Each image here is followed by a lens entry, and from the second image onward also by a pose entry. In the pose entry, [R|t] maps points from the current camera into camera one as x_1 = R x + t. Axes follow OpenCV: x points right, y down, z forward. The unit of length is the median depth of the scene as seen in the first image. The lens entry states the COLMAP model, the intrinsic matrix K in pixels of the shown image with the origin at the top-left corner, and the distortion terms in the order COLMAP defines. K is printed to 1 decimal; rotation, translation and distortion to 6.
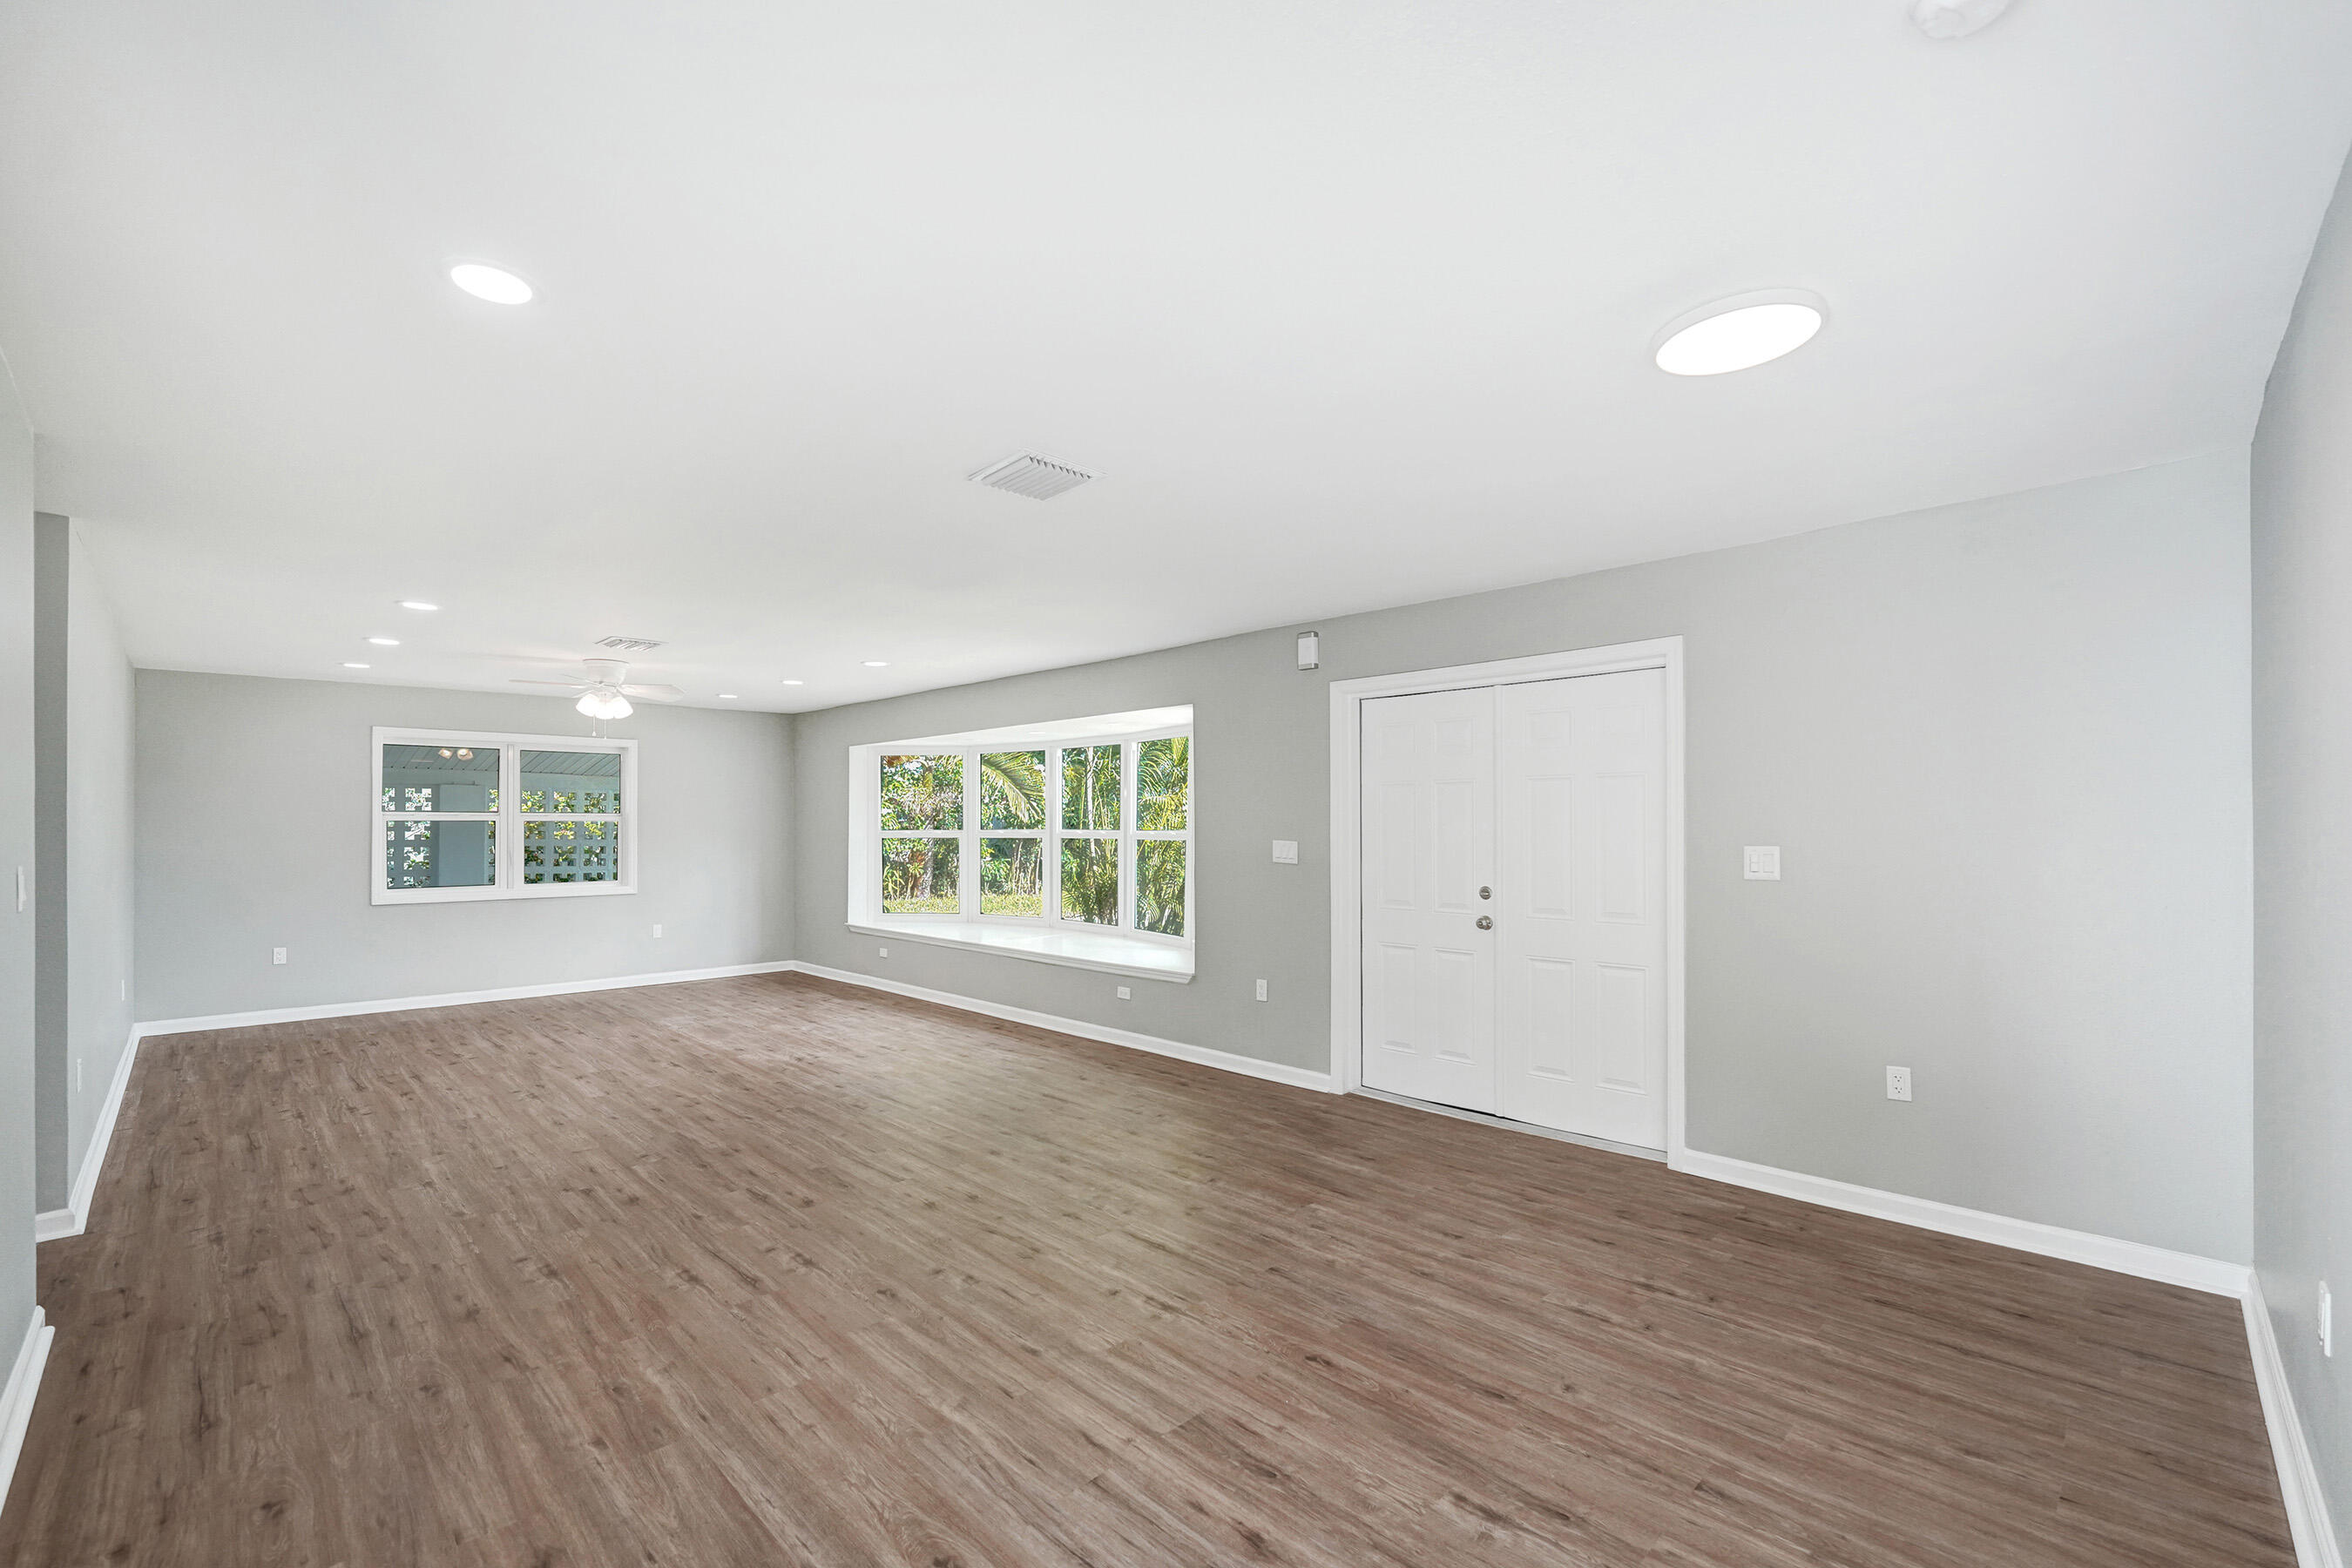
lens RADIAL K [[988.6, 0, 1137.2], [0, 988.6, 815.6], [0, 0, 1]] dist [-0.030769, 0.004436]
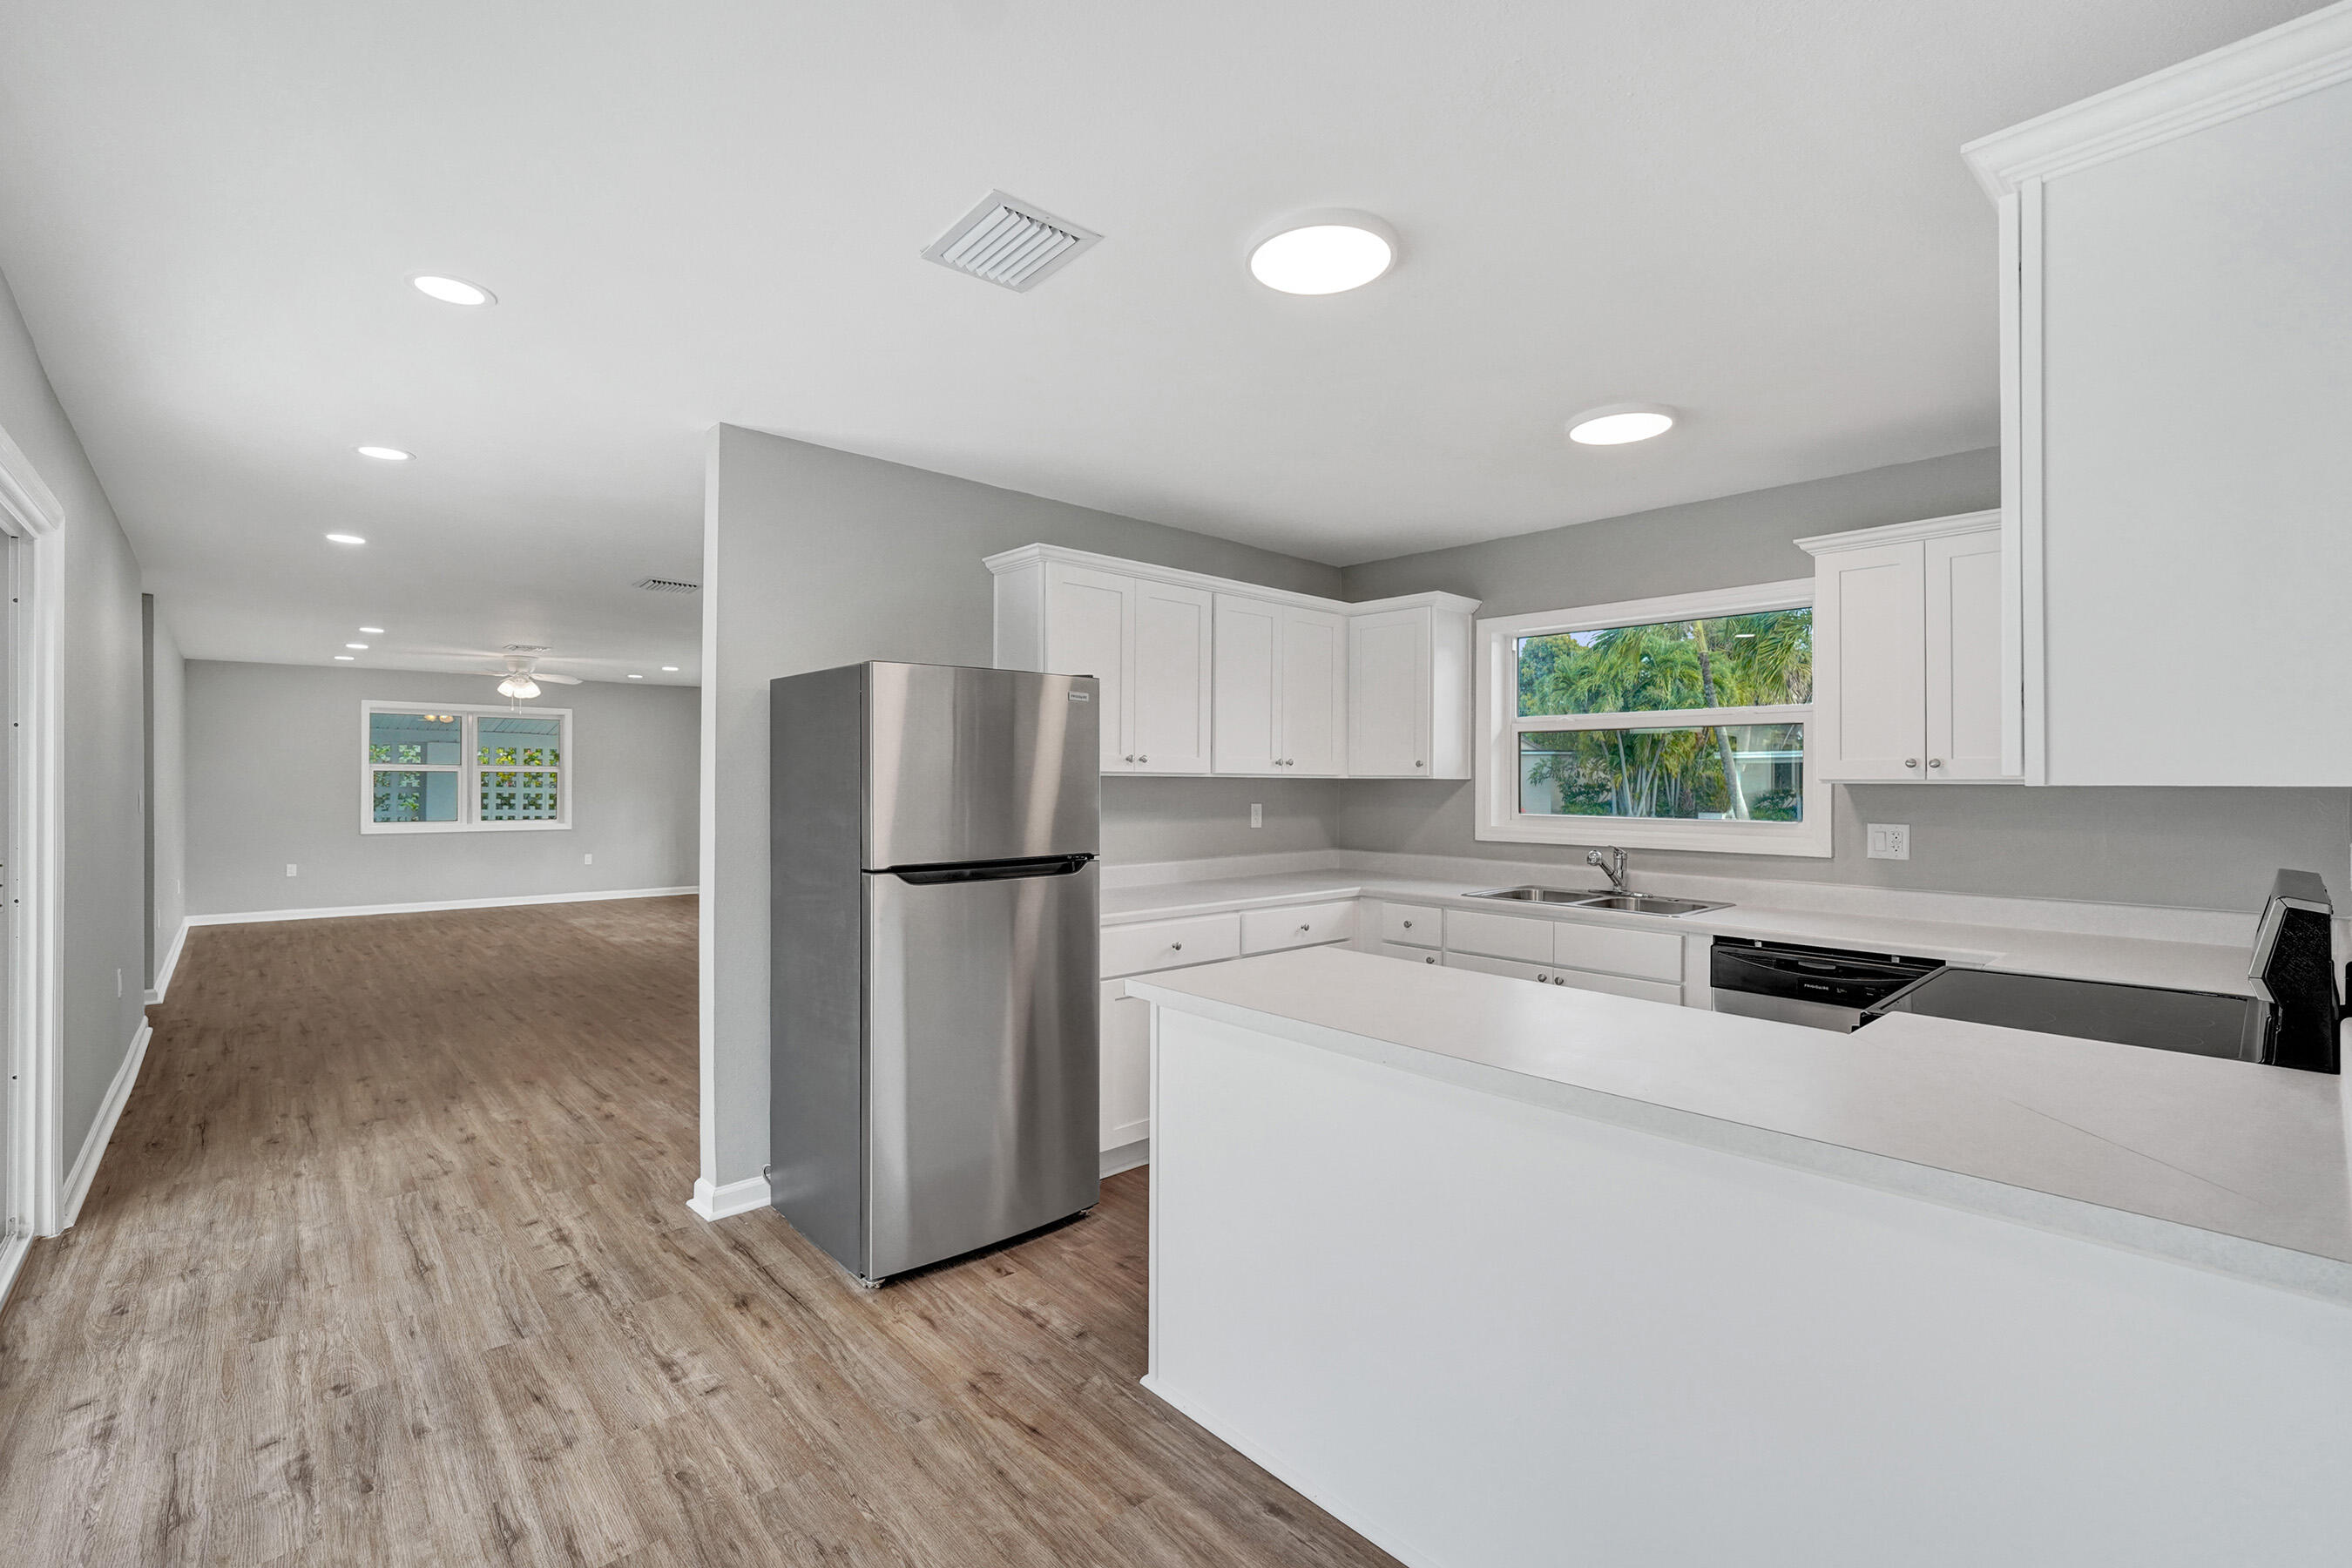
lens RADIAL K [[1046.4, 0, 1125.9], [0, 1046.4, 741.4], [0, 0, 1]] dist [-0.001157, 0.000174]
pose [[0.997667, 0.004075, -0.068147, 0.688922], [-0.006205, 0.999498, -0.031080, 0.008287], [0.067986, 0.031431, 0.997191, -0.706478]]
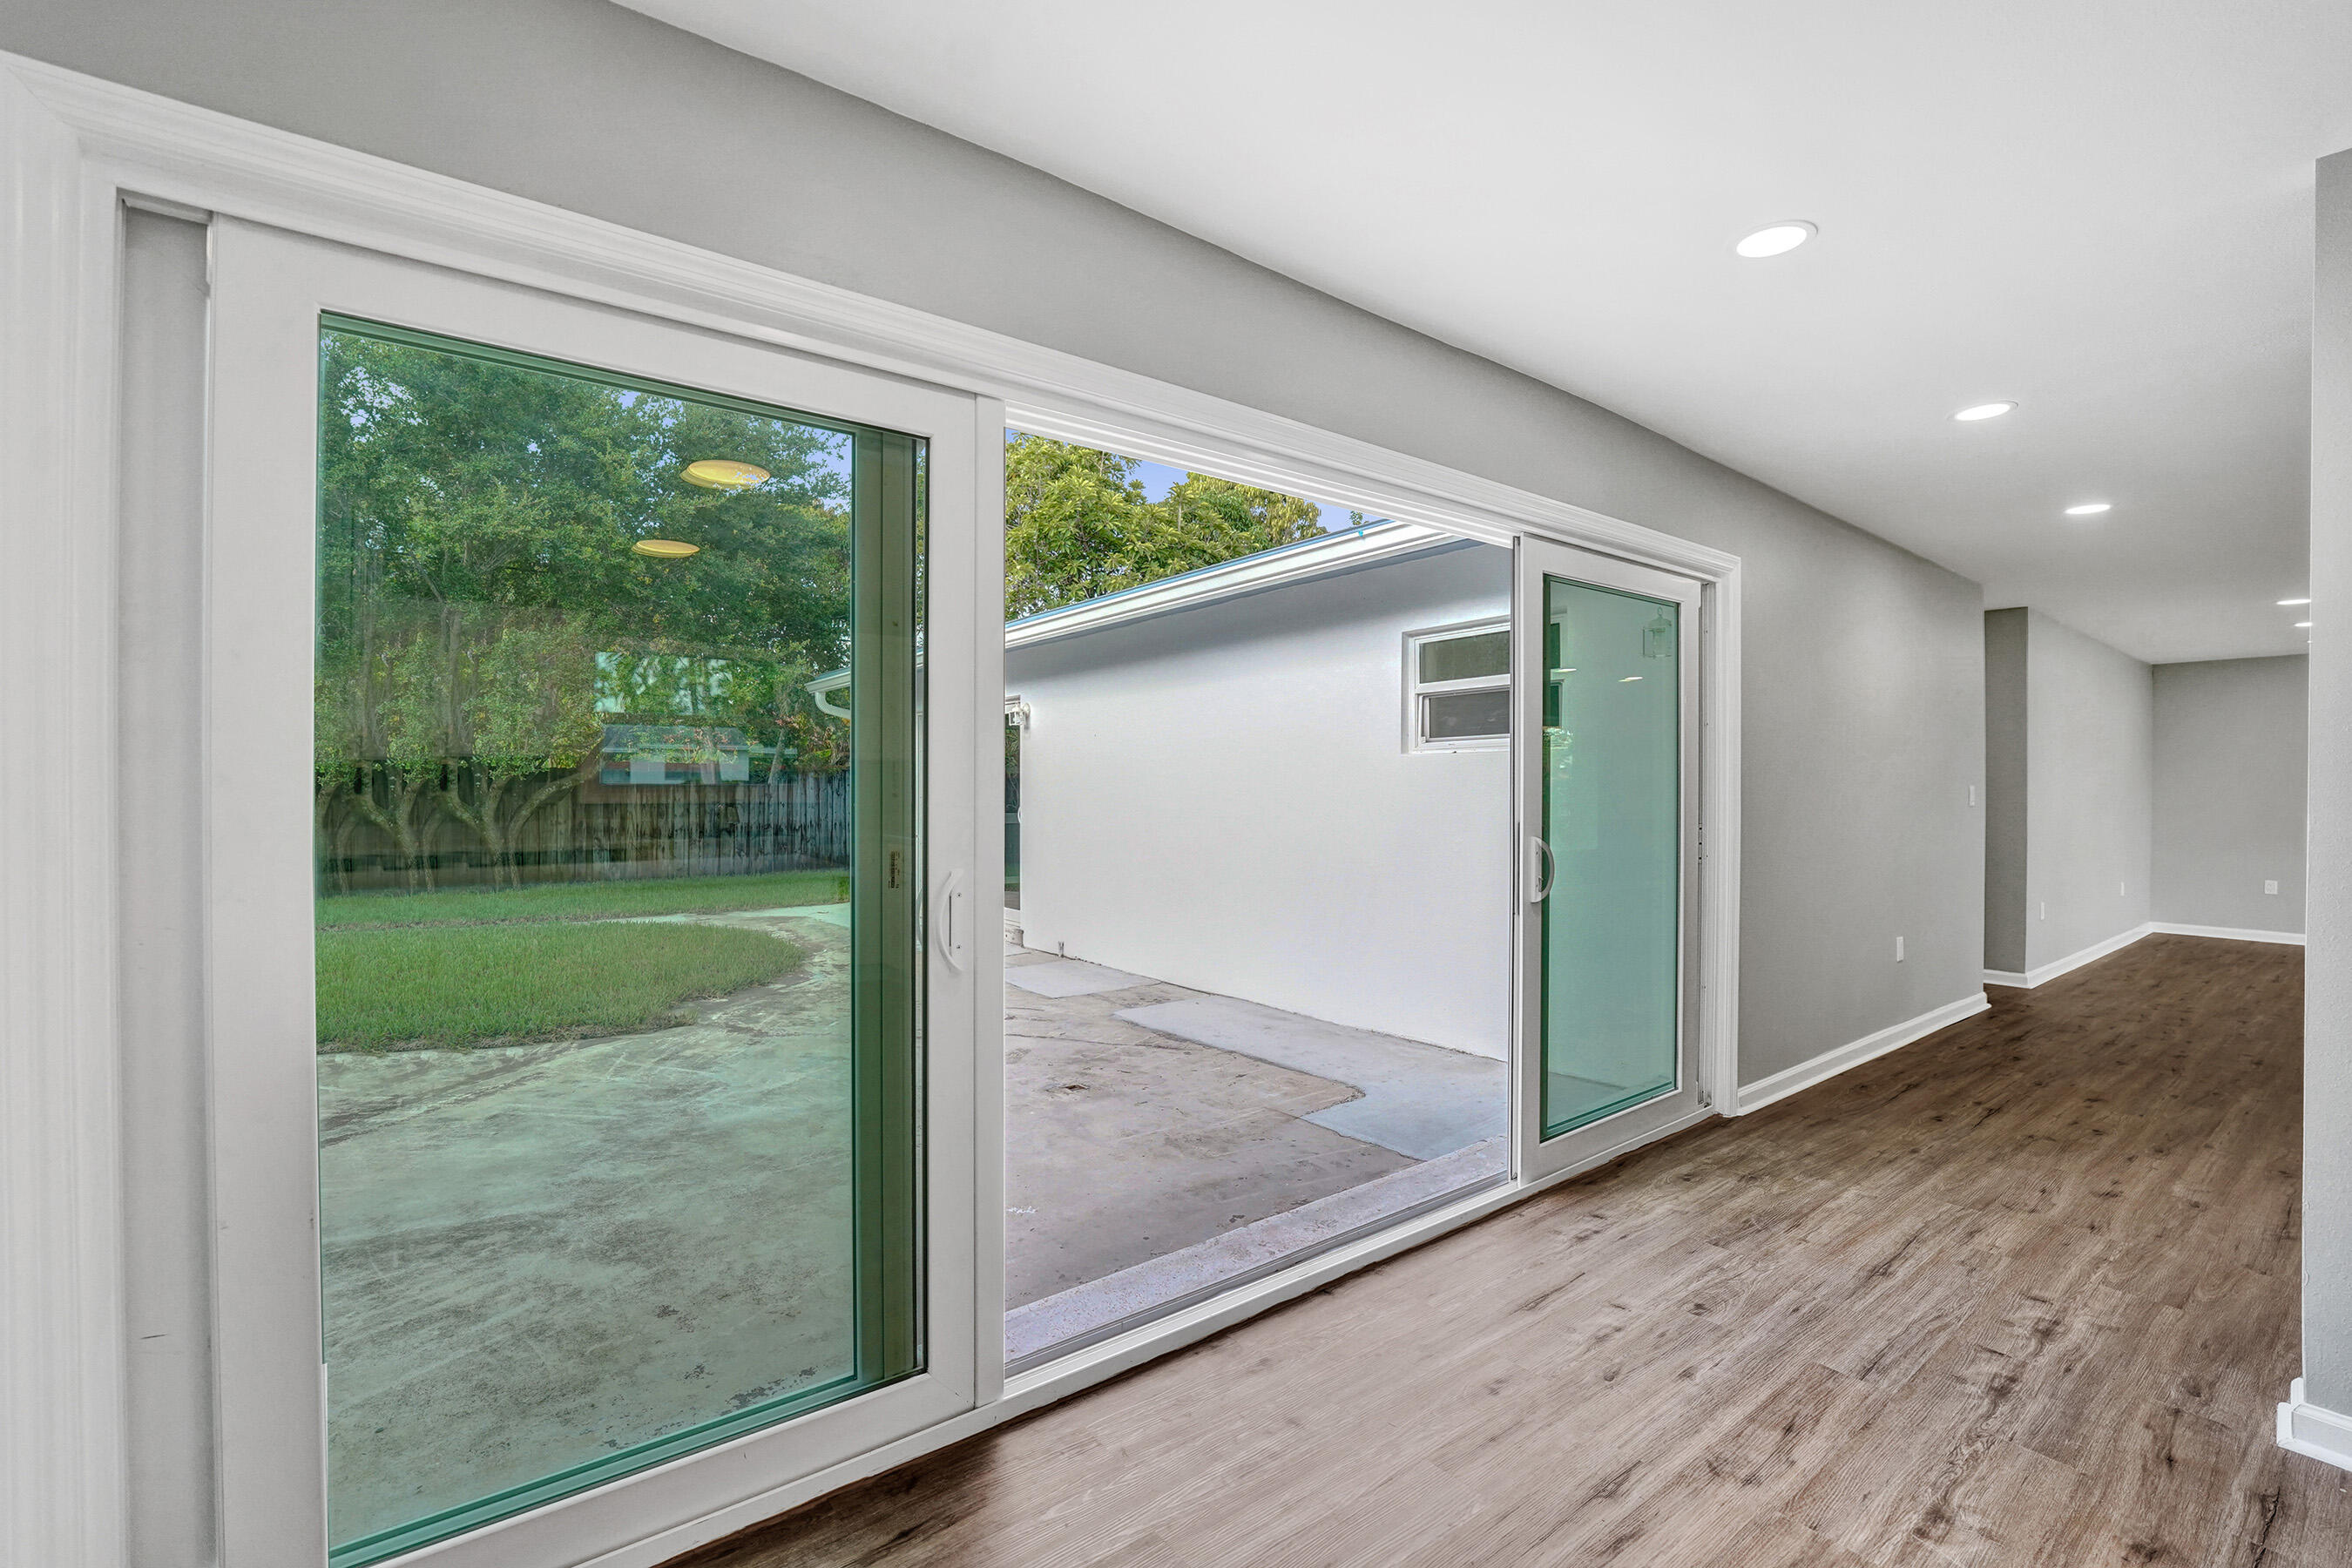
lens RADIAL K [[978.4, 0, 1176.0], [0, 978.4, 784.0], [0, 0, 1]] dist [-0.028474, 0.004174]
pose [[-0.125408, -0.000402, -0.992105, 0.841299], [-0.000886, 1.000000, -0.000294, 0.037860], [0.992105, 0.000842, -0.125409, -0.367226]]
